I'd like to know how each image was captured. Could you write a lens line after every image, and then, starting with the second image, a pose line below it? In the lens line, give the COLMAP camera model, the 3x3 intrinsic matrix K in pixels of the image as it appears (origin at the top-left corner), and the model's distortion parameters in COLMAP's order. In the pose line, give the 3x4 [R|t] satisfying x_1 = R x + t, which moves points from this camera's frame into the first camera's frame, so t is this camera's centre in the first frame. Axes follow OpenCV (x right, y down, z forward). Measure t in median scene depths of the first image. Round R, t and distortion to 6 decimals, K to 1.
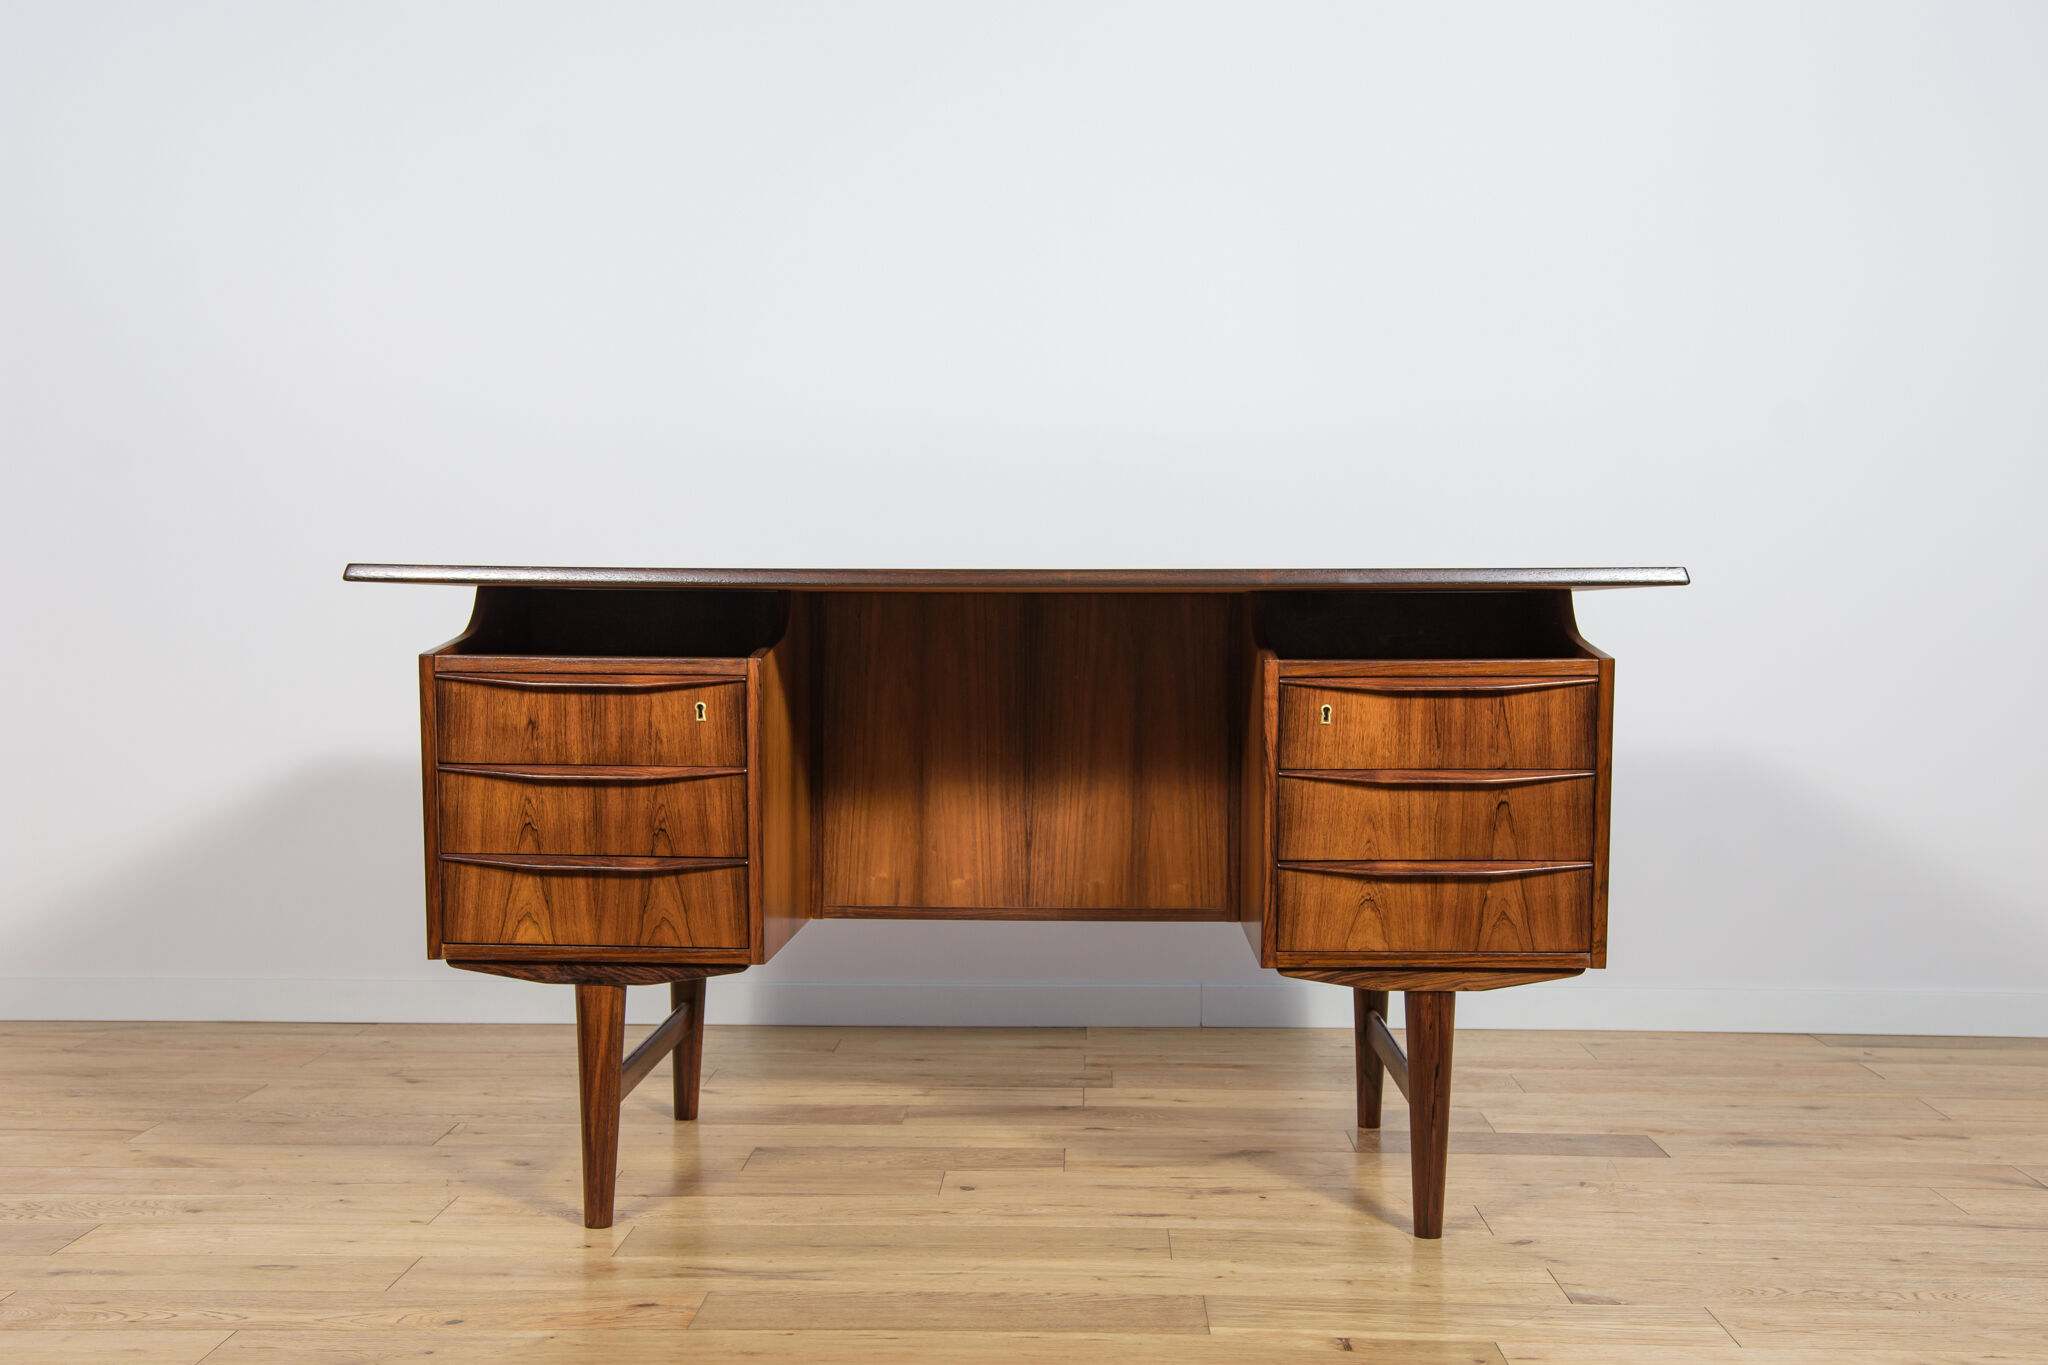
lens RADIAL K [[2324.9, 0, 1029.5], [0, 2324.9, 690.2], [0, 0, 1]] dist [0.009507, 0.150642]
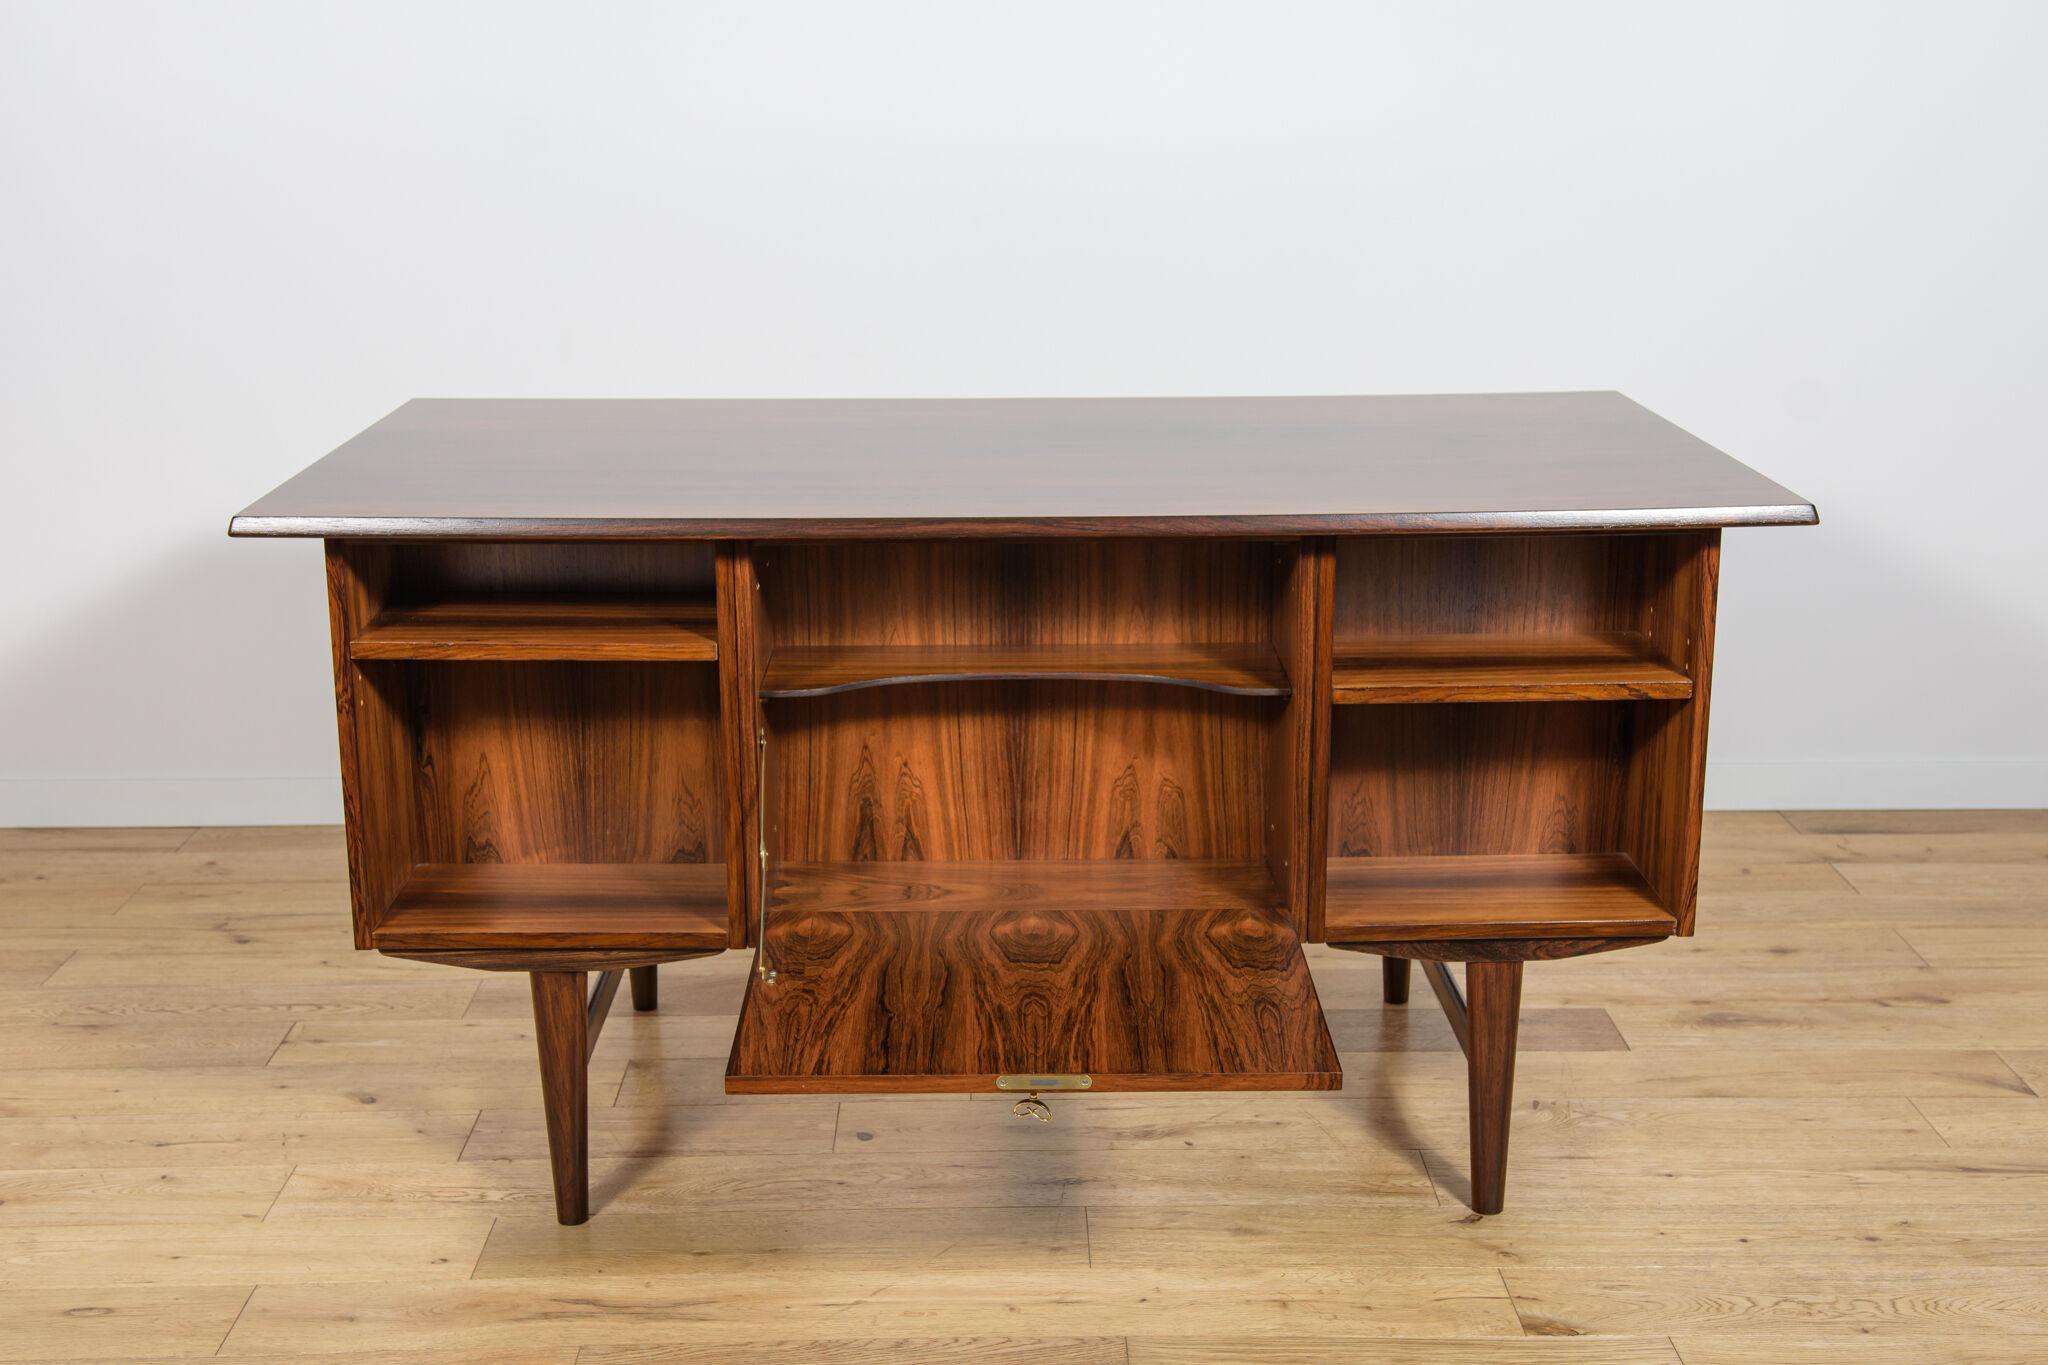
lens RADIAL K [[2492.8, 0, 1031.5], [0, 2492.8, 687.6], [0, 0, 1]] dist [0.020810, 0.172567]
pose [[0.999076, -0.019038, 0.038524, 0.004454], [0.009608, 0.972776, 0.231546, -0.195735], [-0.041883, -0.230962, 0.972061, 0.098877]]
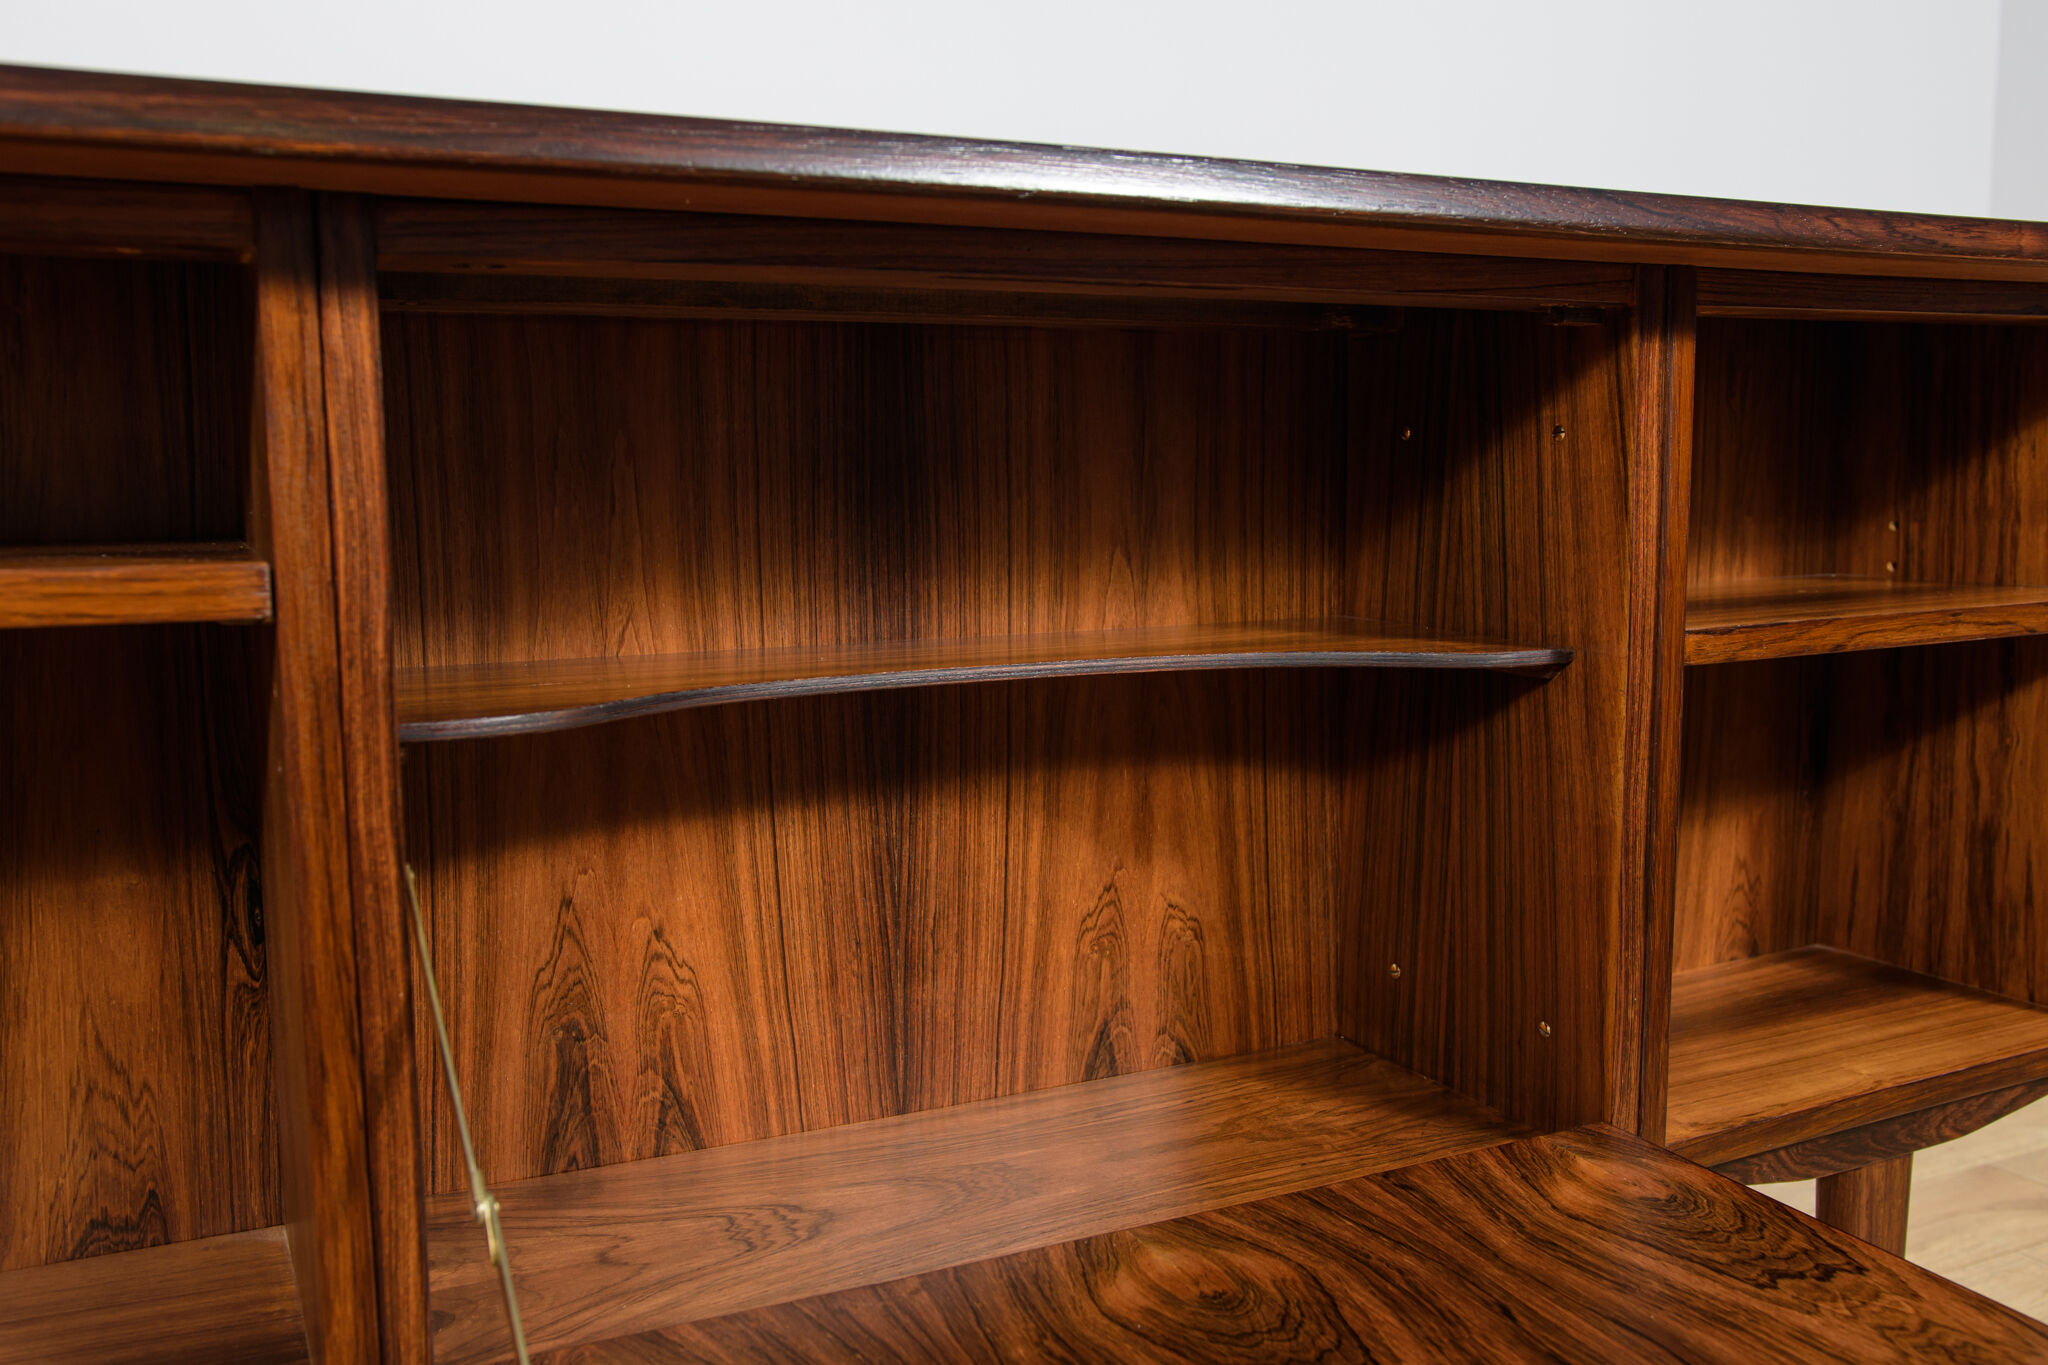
lens RADIAL K [[1807.4, 0, 1030.3], [0, 1807.4, 690.6], [0, 0, 1]] dist [-0.067849, 0.085419]
pose [[0.885883, -0.071070, 0.458433, -0.093306], [0.027684, 0.994533, 0.100682, -0.005051], [-0.463082, -0.076501, 0.883008, 0.767107]]
